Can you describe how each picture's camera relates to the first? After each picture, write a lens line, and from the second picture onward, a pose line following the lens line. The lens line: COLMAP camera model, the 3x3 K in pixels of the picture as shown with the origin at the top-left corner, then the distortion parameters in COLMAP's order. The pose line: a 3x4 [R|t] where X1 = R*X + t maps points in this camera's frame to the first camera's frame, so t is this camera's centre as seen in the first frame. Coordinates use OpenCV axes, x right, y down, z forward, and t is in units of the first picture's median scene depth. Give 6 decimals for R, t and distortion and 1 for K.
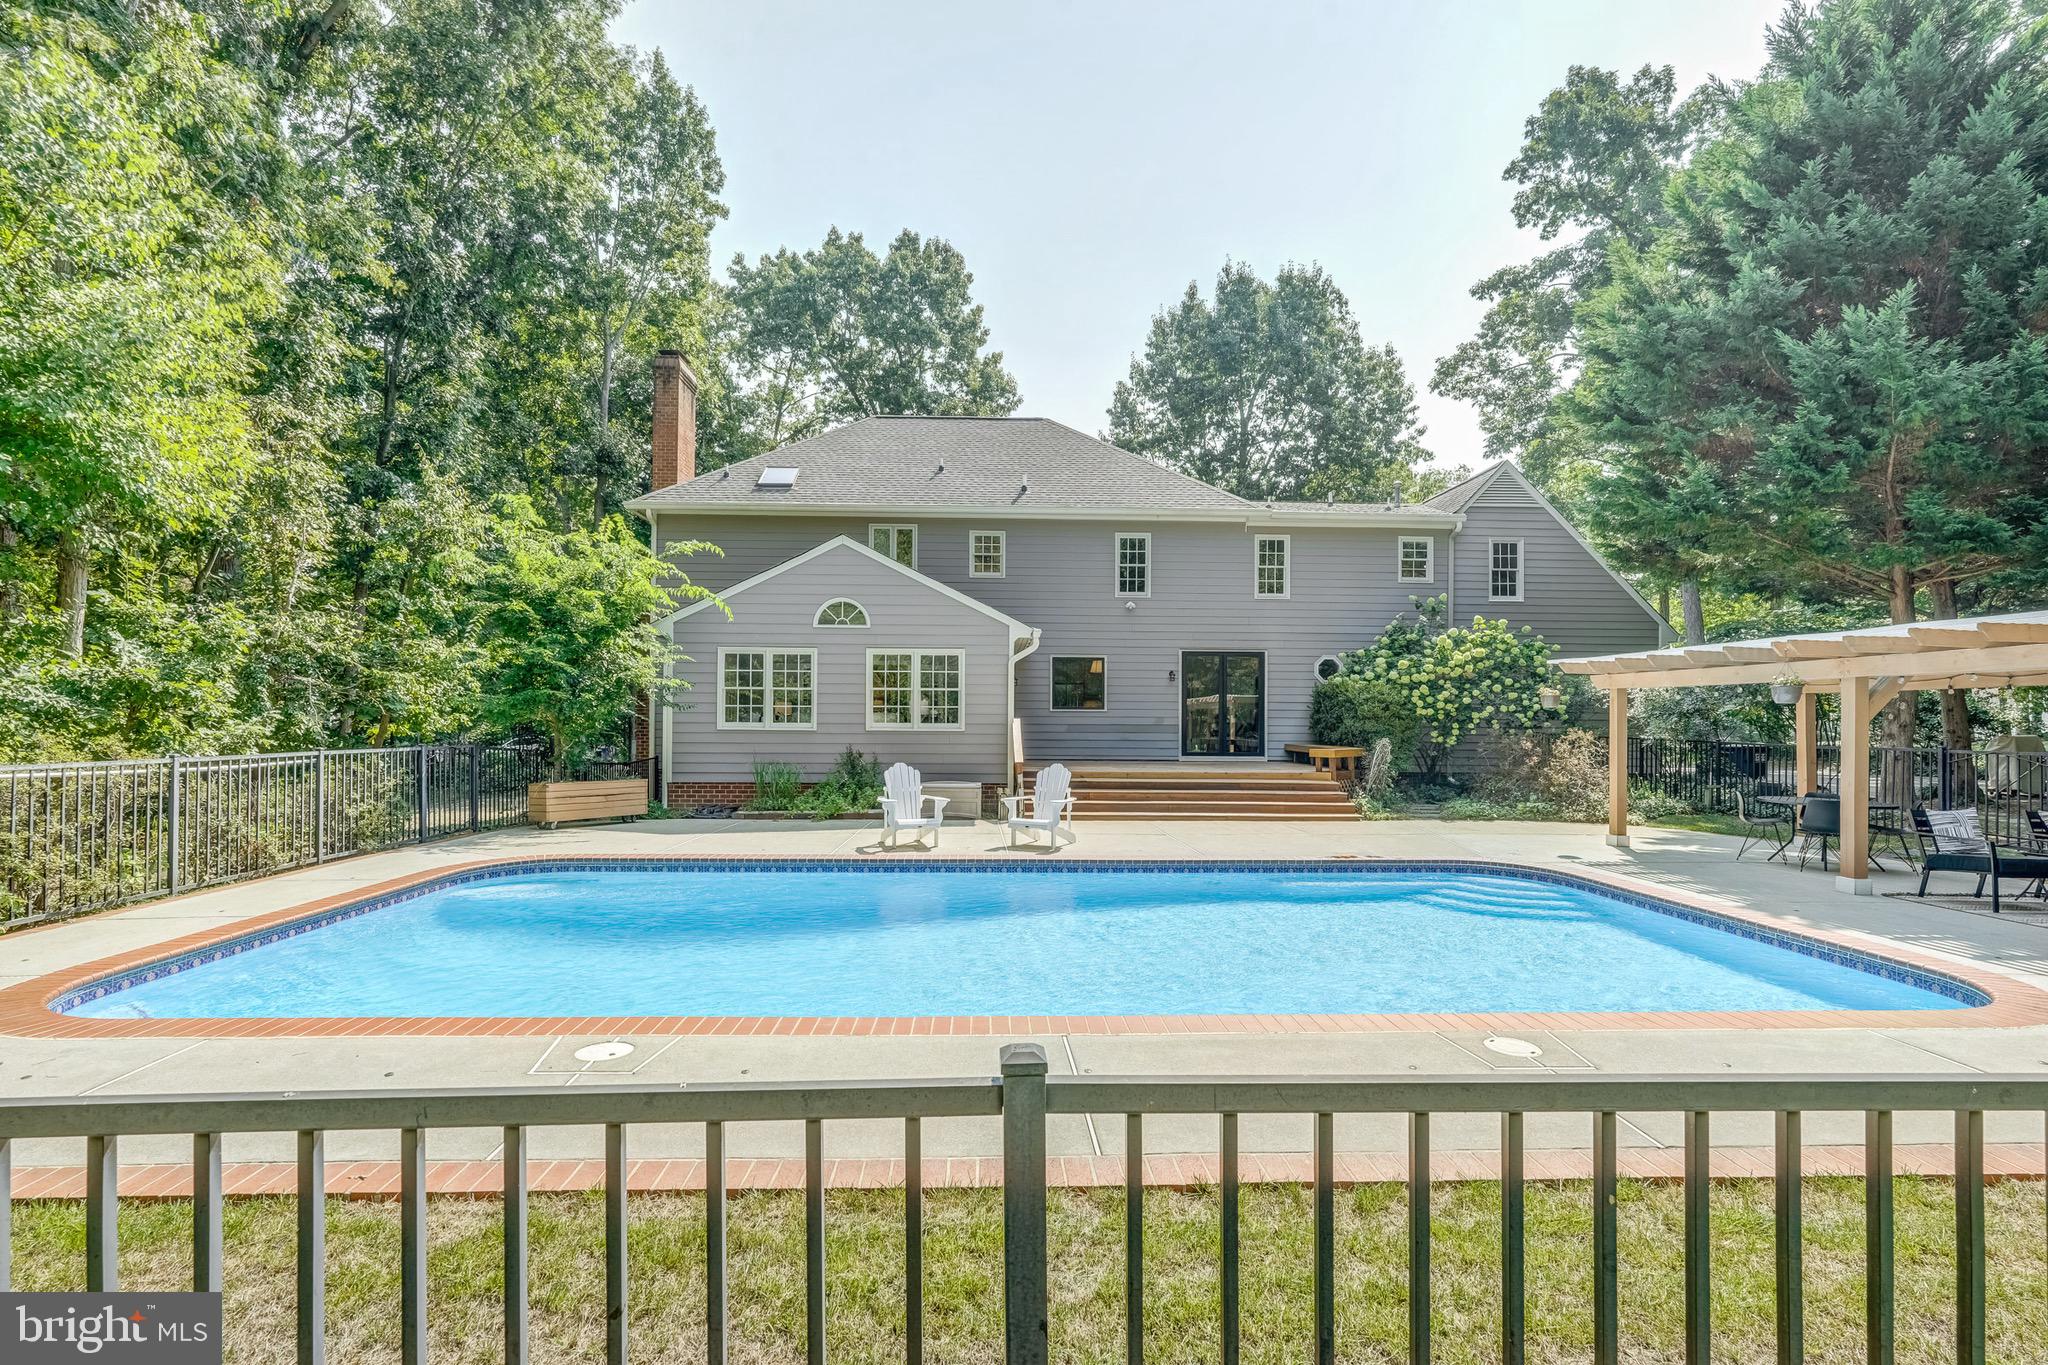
lens RADIAL K [[877.7, 0, 1035.3], [0, 877.7, 698.5], [0, 0, 1]] dist [-0.000934, 0.000644]
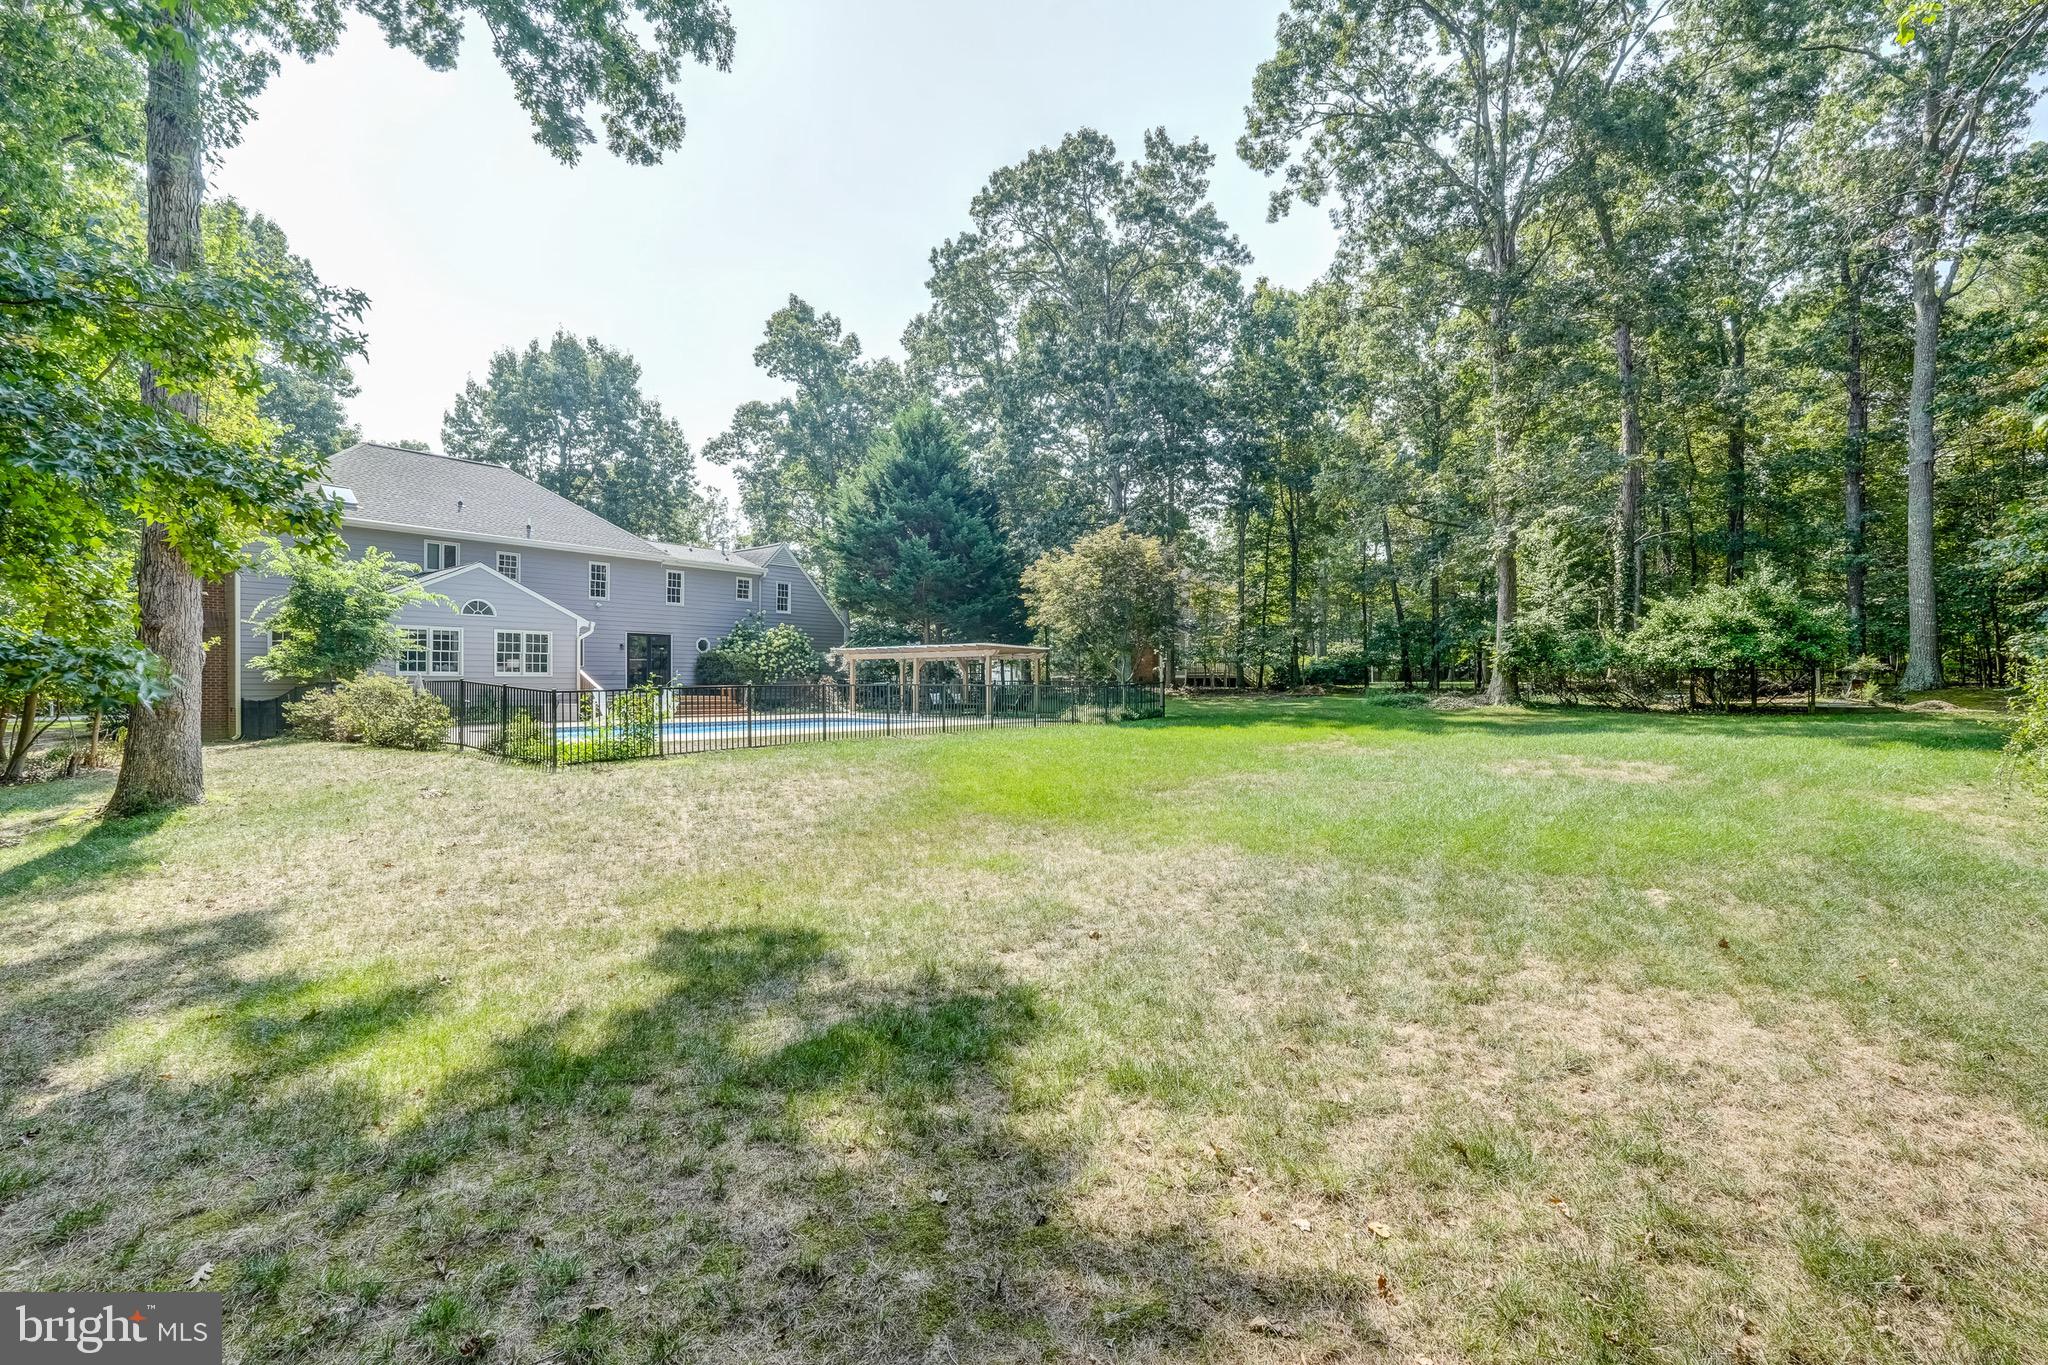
lens RADIAL K [[886.7, 0, 1025.1], [0, 886.7, 675.9], [0, 0, 1]] dist [-0.000524, 0.000098]
pose [[0.632887, -0.000204, 0.774244, -0.810701], [-0.008092, 0.999944, 0.006878, 0.014308], [-0.774202, -0.010618, 0.632849, -0.837798]]
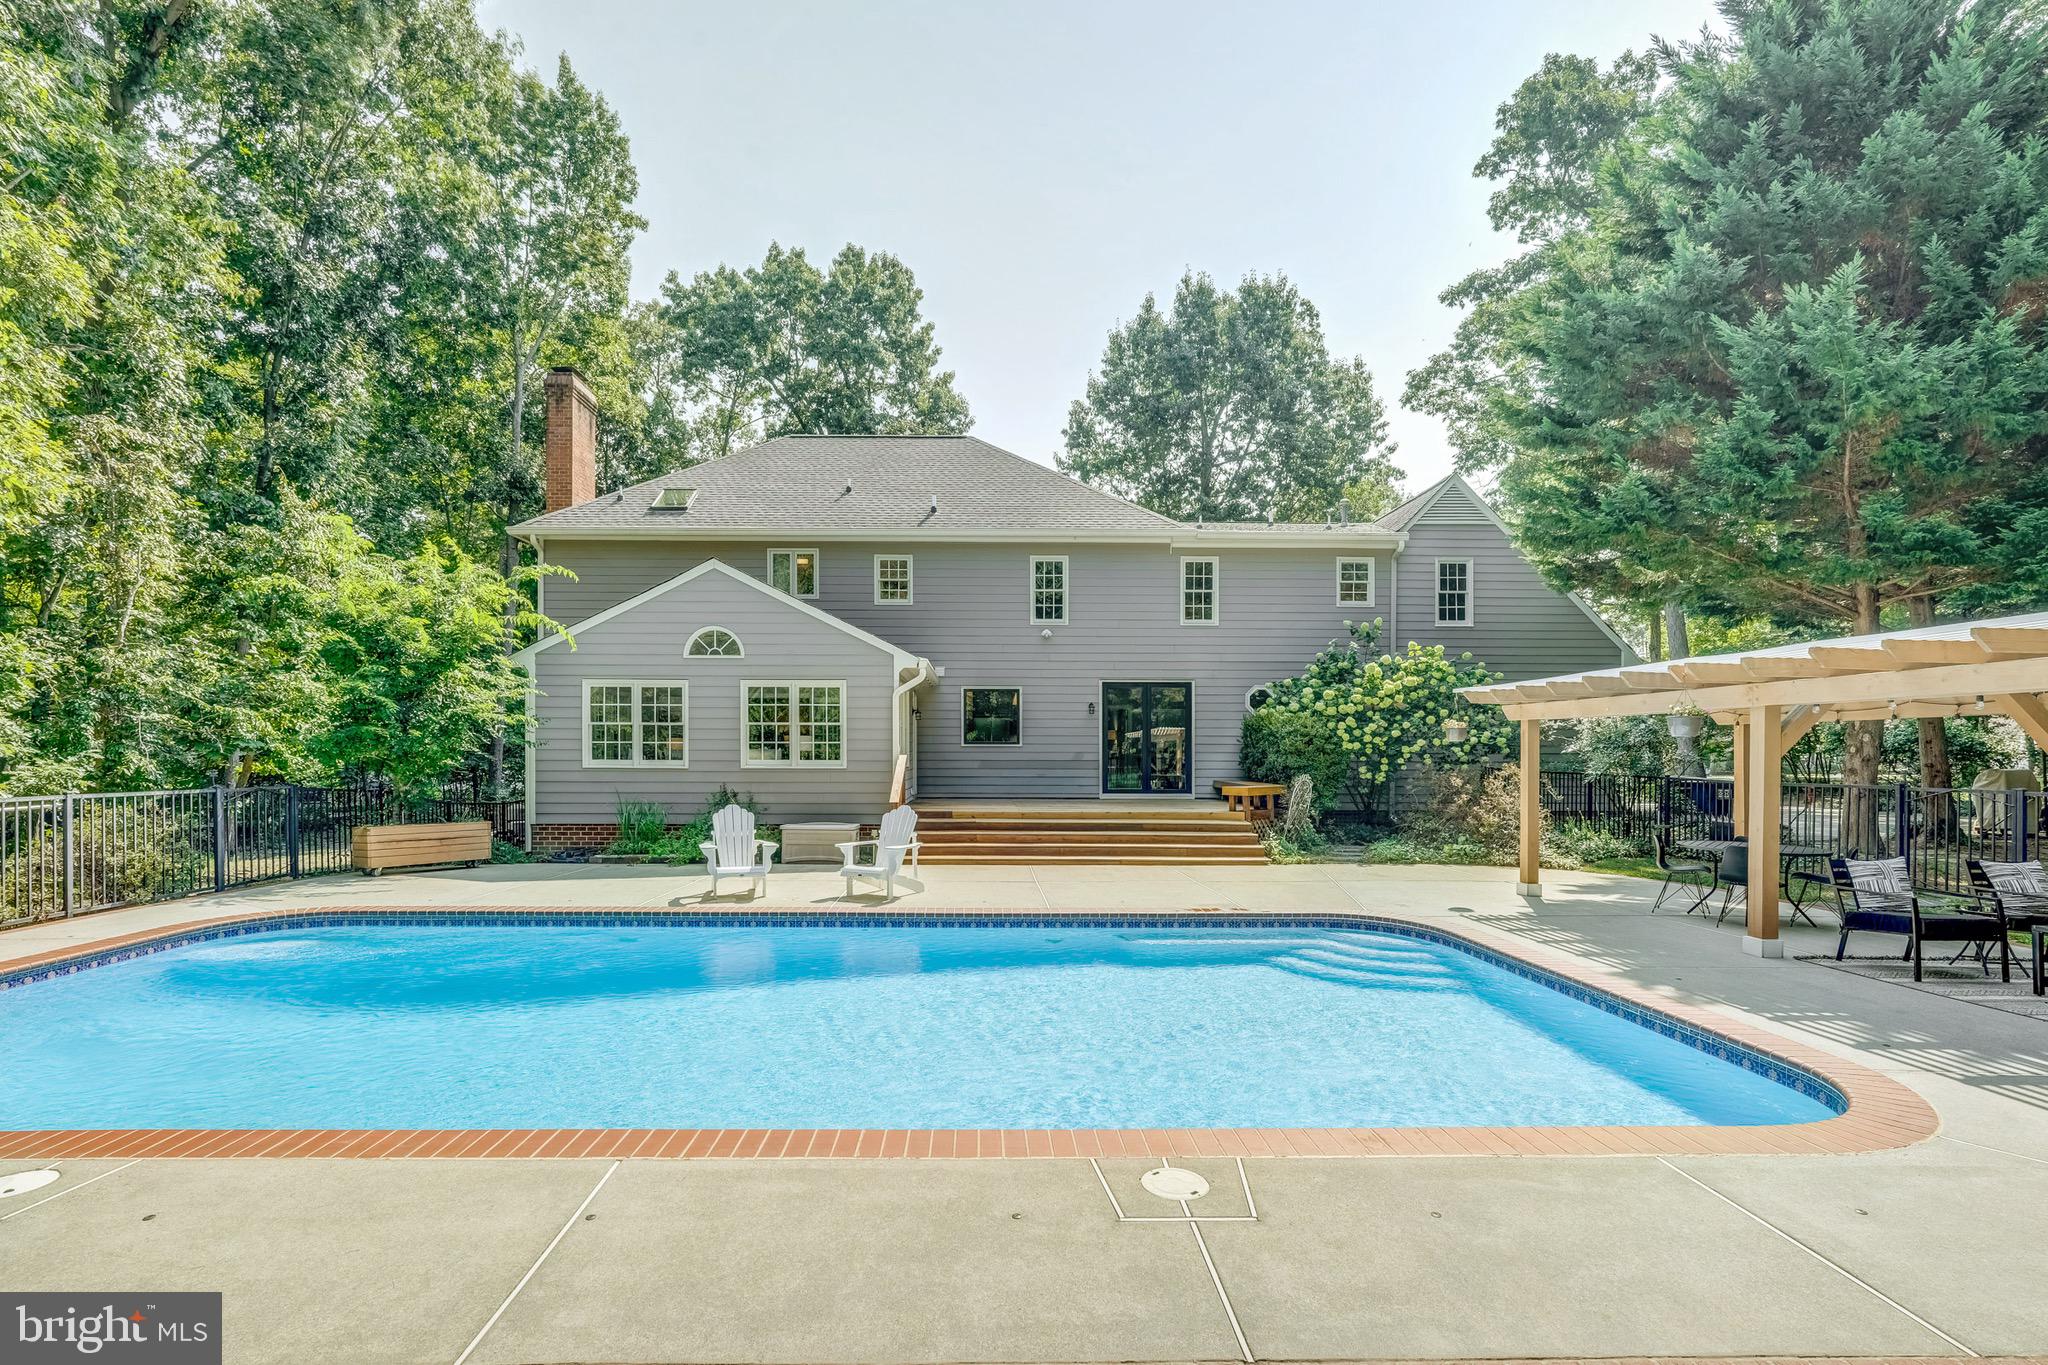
lens RADIAL K [[890.9, 0, 1010.0], [0, 890.9, 743.4], [0, 0, 1]] dist [0.000179, -0.000567]
pose [[0.999732, -0.003785, -0.022853, 0.106123], [0.004080, 0.999909, 0.012886, -0.000945], [0.022802, -0.012976, 0.999656, 0.053704]]
